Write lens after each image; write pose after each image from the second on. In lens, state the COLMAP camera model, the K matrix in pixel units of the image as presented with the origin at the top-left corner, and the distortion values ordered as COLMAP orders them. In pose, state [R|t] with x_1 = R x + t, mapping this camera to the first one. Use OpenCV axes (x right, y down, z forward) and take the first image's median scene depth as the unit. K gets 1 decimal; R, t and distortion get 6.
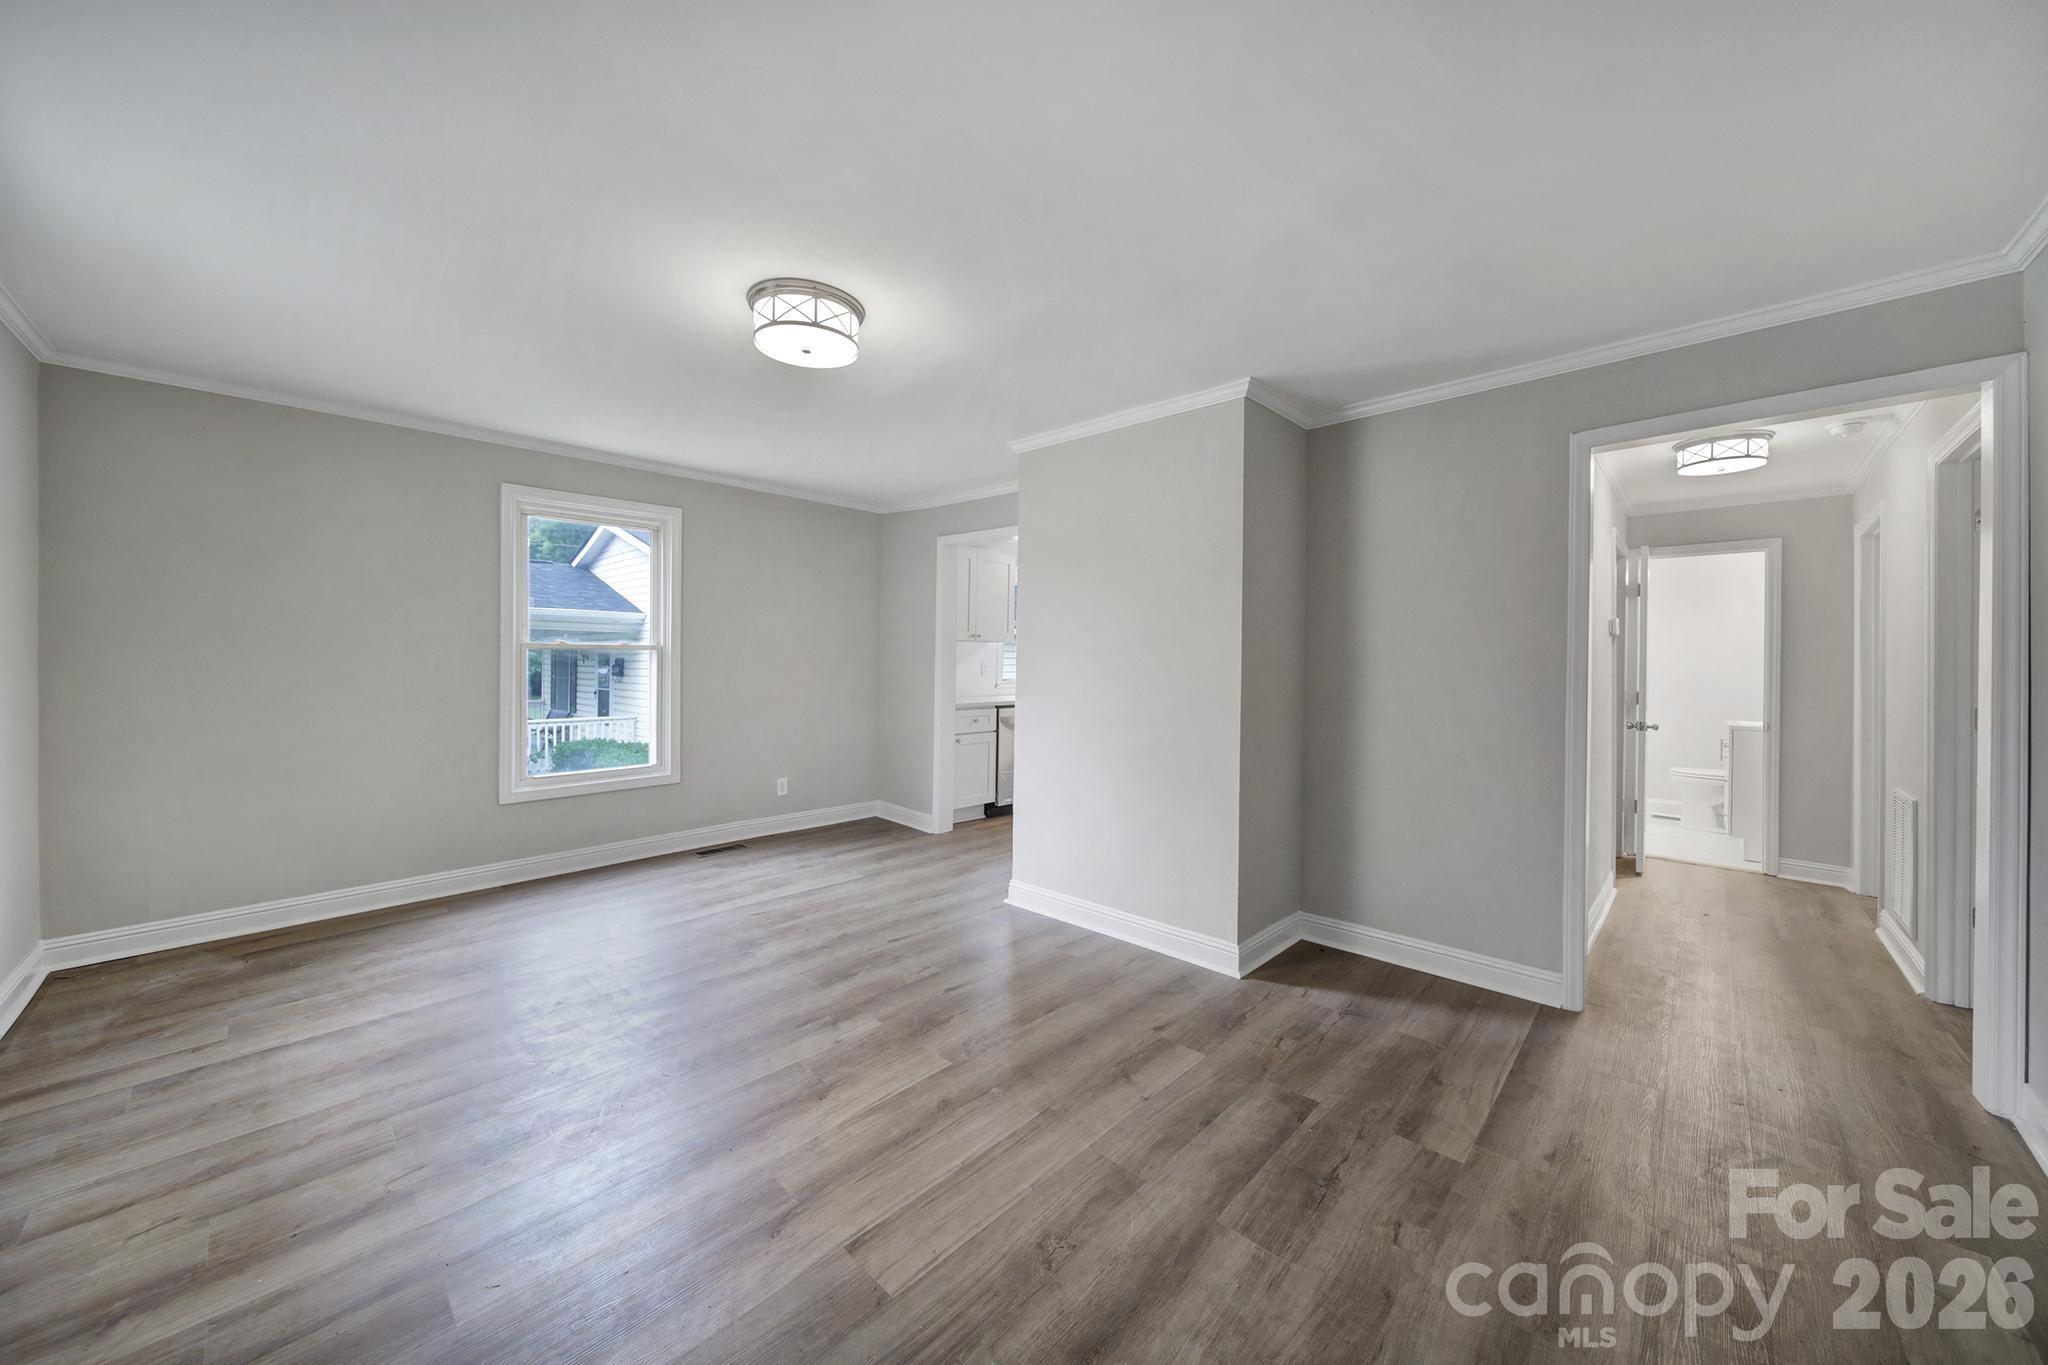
lens RADIAL K [[722.0, 0, 1011.6], [0, 722.0, 671.6], [0, 0, 1]] dist [-0.000390, -0.000369]
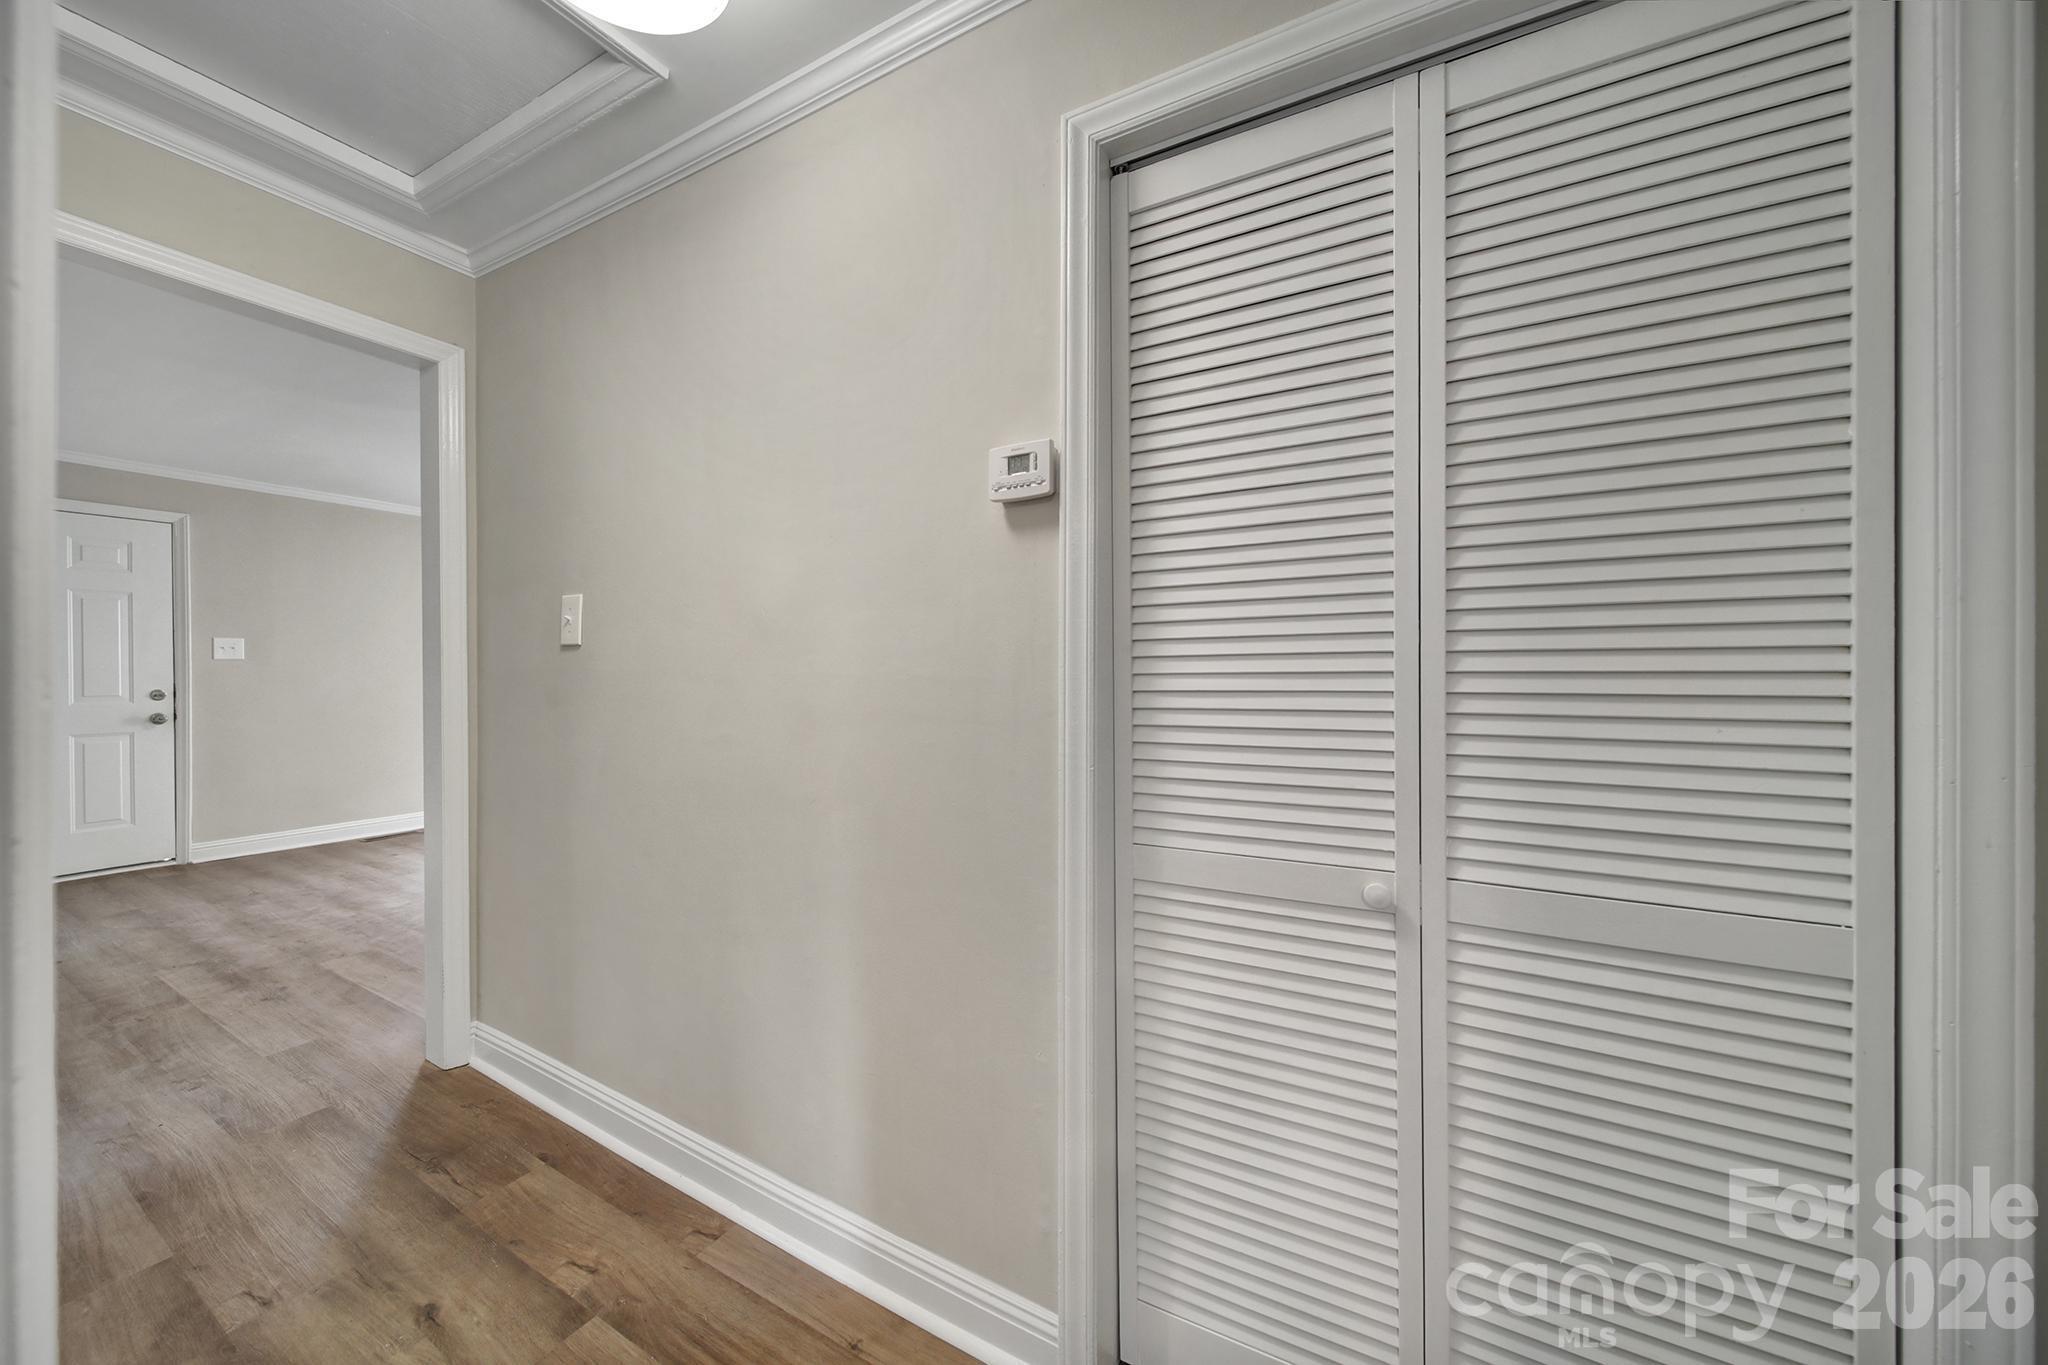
lens RADIAL K [[721.0, 0, 986.7], [0, 721.0, 651.3], [0, 0, 1]] dist [-0.000297, 0.000043]
pose [[0.229615, -0.033575, -0.972702, 1.890709], [-0.003131, 0.999374, -0.035234, 0.042299], [0.973276, 0.011136, 0.229366, 1.546163]]
